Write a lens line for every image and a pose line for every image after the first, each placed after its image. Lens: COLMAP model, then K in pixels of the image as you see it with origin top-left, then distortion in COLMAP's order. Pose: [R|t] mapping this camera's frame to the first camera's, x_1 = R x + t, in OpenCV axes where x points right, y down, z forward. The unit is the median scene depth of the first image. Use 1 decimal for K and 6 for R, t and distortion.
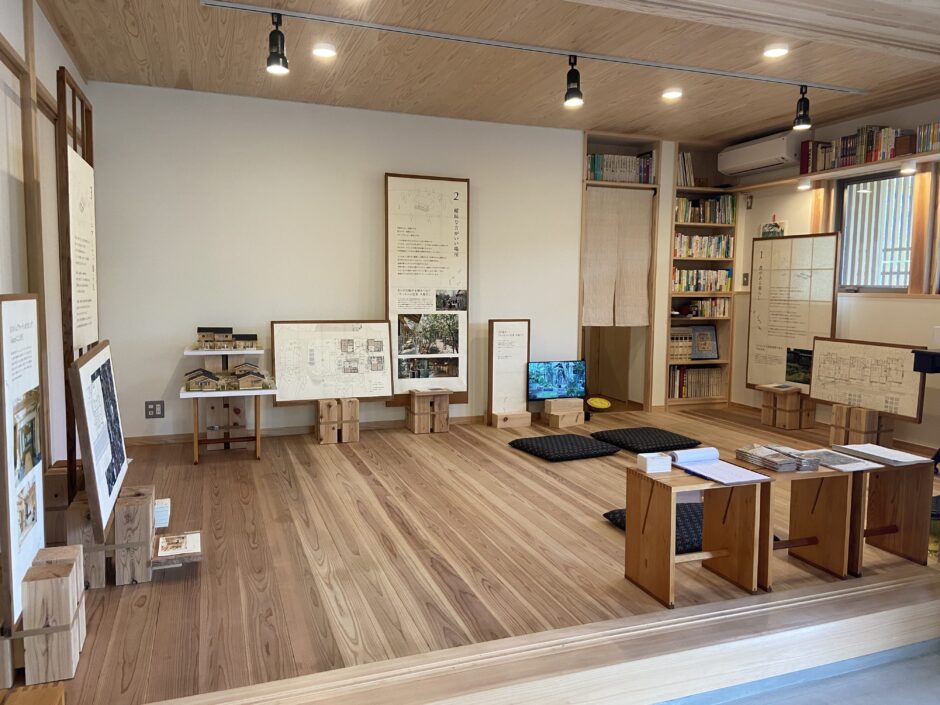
lens RADIAL K [[695.6, 0, 472.8], [0, 695.6, 349.8], [0, 0, 1]] dist [0.135251, -0.212448]
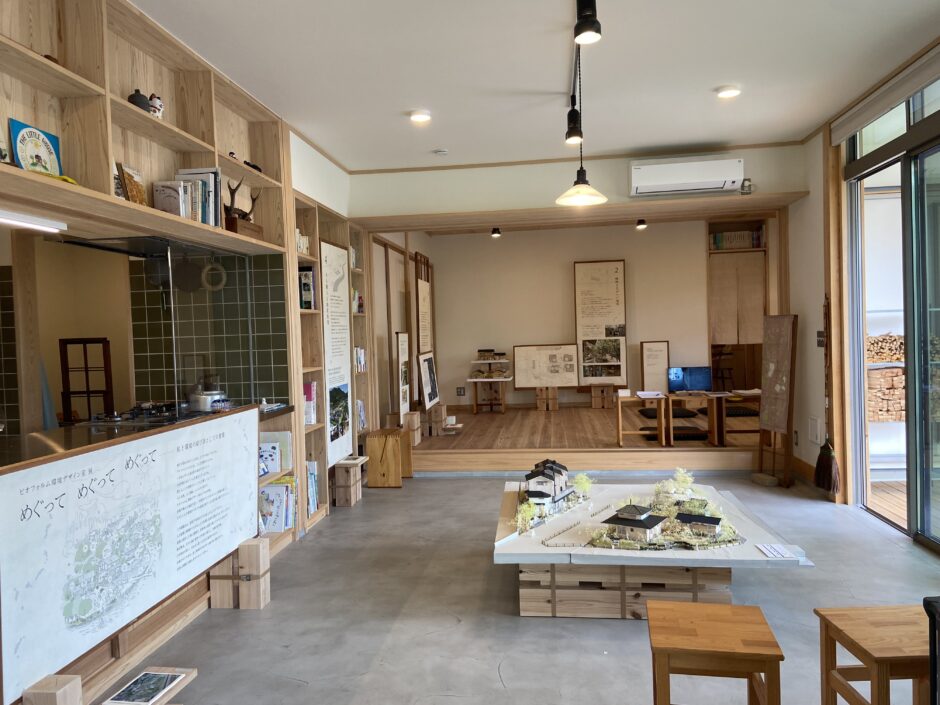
lens RADIAL K [[698.8, 0, 470.9], [0, 698.8, 357.2], [0, 0, 1]] dist [0.117493, -0.143534]
pose [[0.888305, -0.025236, -0.458560, 0.444905], [0.002127, 0.998704, -0.050841, 0.079808], [0.459249, 0.044187, 0.887208, -0.682766]]
